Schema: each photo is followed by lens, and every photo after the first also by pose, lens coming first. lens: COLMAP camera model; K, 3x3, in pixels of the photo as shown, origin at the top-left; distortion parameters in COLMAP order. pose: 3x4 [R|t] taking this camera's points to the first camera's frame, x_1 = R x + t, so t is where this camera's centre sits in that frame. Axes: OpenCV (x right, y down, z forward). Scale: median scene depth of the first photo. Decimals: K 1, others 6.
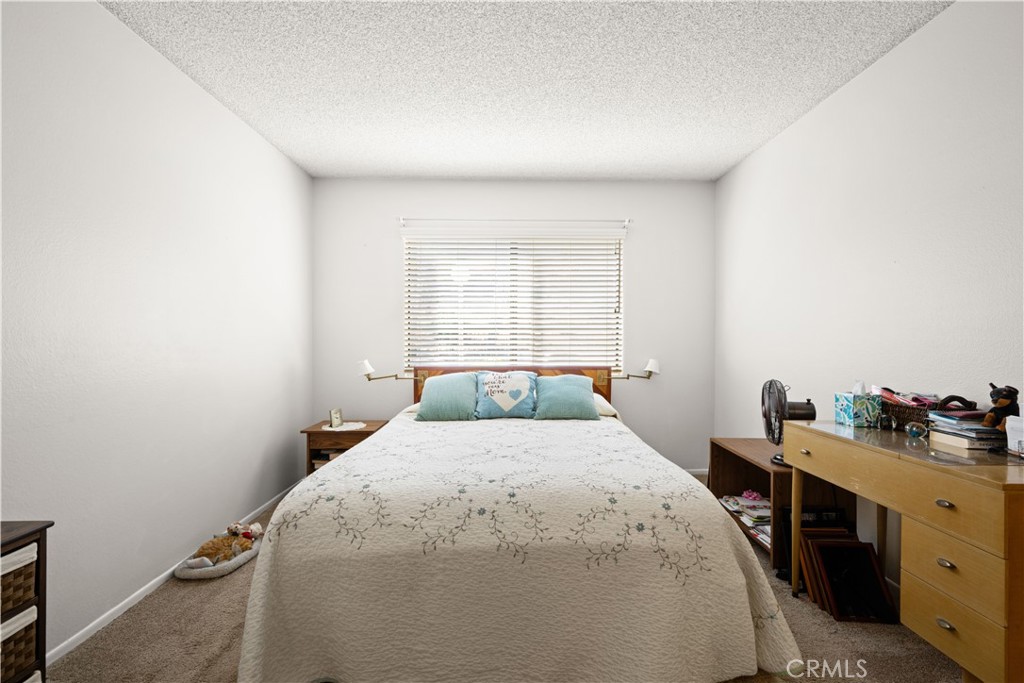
lens RADIAL K [[427.1, 0, 512.0], [0, 427.1, 341.5], [0, 0, 1]] dist [0.003337, 0.000422]
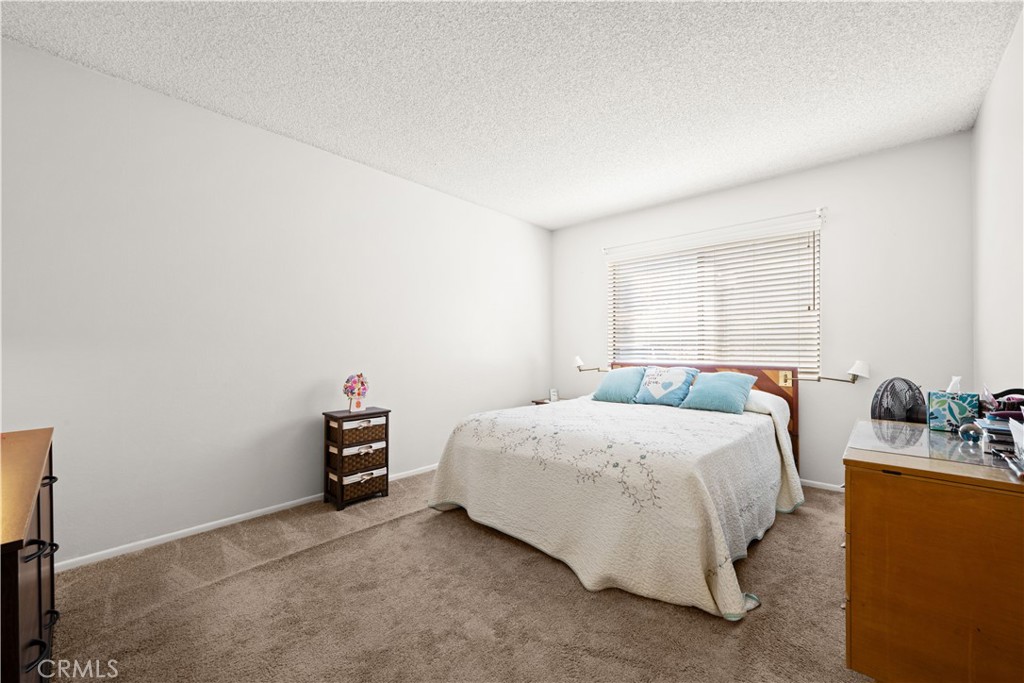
lens RADIAL K [[404.2, 0, 516.9], [0, 404.2, 342.5], [0, 0, 1]] dist [-0.000044, -0.000406]
pose [[0.727789, -0.009440, -0.685736, 0.755260], [-0.005179, 0.999801, -0.019260, 0.046182], [0.685782, 0.017569, 0.727595, -0.150798]]
